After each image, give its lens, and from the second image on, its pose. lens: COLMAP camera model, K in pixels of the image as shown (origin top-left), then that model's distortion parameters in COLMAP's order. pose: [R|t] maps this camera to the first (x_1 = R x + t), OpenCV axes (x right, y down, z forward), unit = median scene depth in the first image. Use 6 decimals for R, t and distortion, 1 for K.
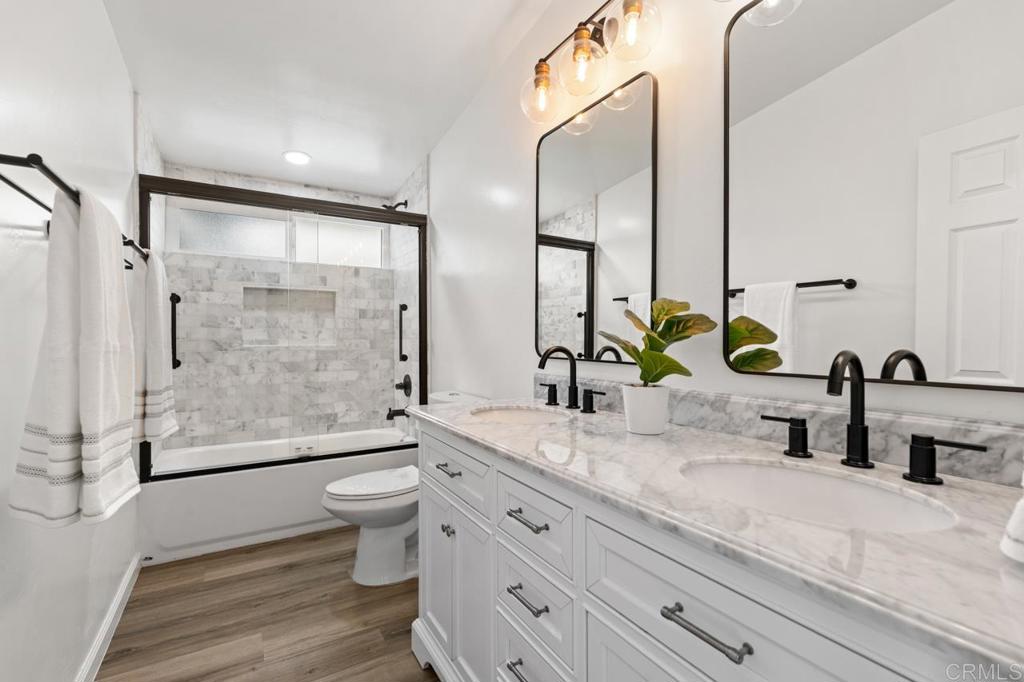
lens RADIAL K [[446.8, 0, 512.0], [0, 446.8, 341.0], [0, 0, 1]] dist [-0.003040, 0.000031]
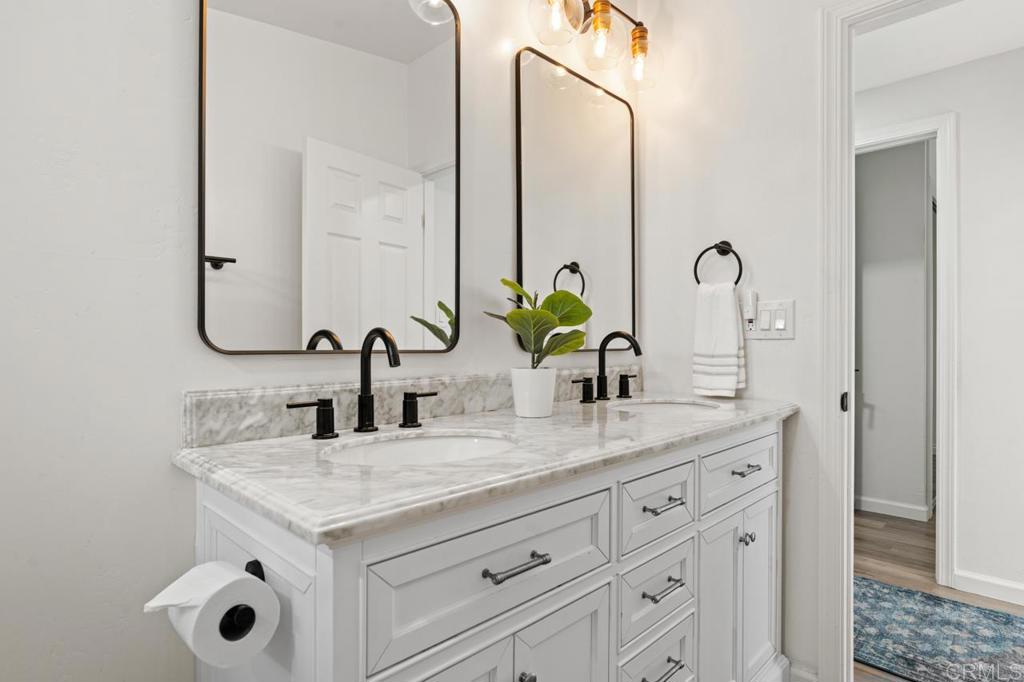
lens RADIAL K [[538.2, 0, 512.0], [0, 538.2, 341.0], [0, 0, 1]] dist [-0.000659, -0.000131]
pose [[-0.226700, -0.039332, 0.973170, -0.714046], [-0.030239, 0.998987, 0.033331, -0.008125], [-0.973495, -0.021871, -0.227660, 1.069194]]
